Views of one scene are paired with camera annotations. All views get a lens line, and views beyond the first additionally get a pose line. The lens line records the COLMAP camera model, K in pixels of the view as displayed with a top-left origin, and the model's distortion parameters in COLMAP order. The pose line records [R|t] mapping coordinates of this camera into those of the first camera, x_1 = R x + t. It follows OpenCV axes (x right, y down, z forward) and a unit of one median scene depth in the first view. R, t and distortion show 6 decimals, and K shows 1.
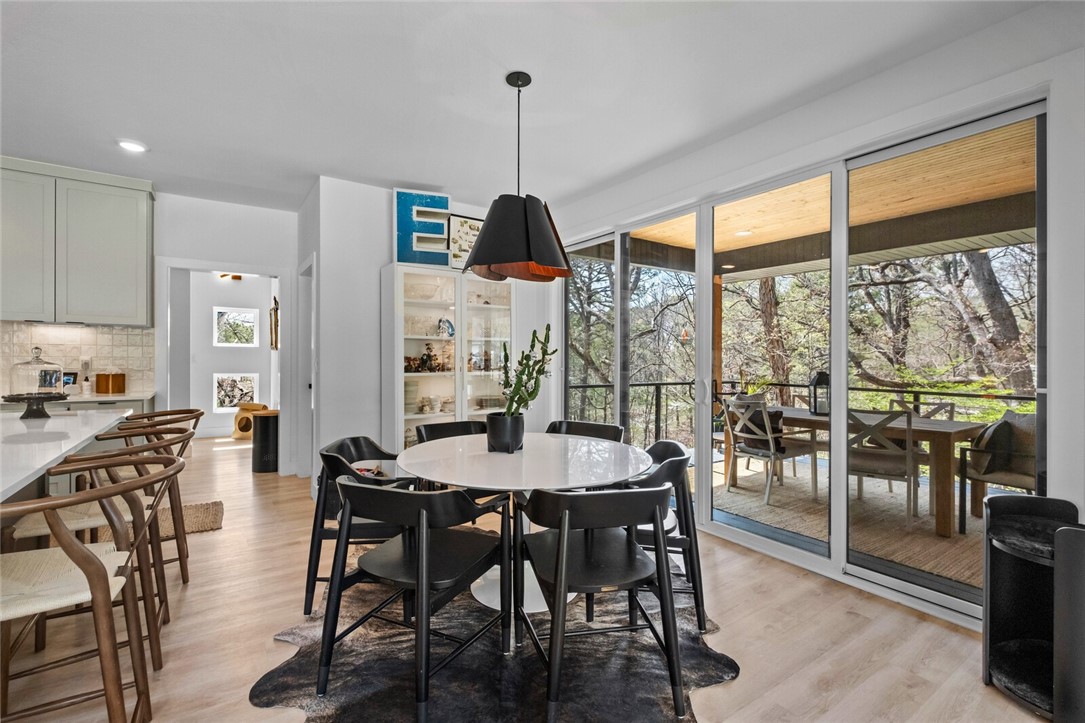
lens RADIAL K [[482.6, 0, 534.5], [0, 482.6, 356.3], [0, 0, 1]] dist [-0.014997, -0.000687]
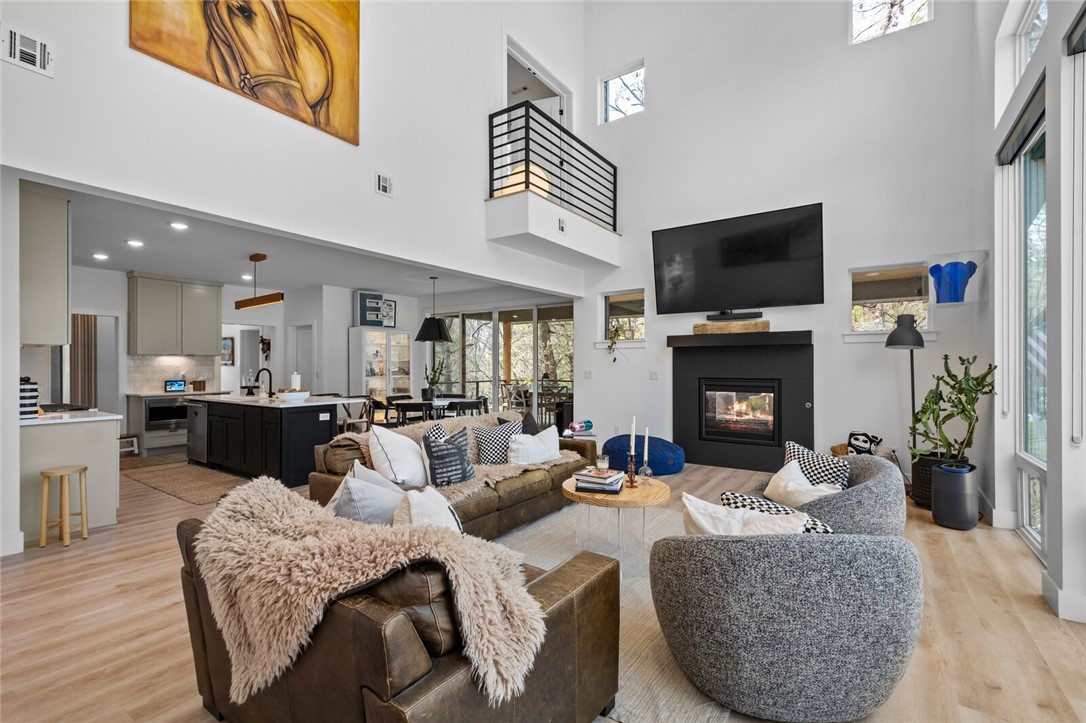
lens RADIAL K [[483.1, 0, 537.6], [0, 483.1, 364.8], [0, 0, 1]] dist [-0.014997, -0.000687]
pose [[0.927948, -0.010940, 0.372549, -0.348268], [0.010799, 0.999939, 0.002467, -0.017205], [-0.372553, 0.001733, 0.928009, -1.275388]]
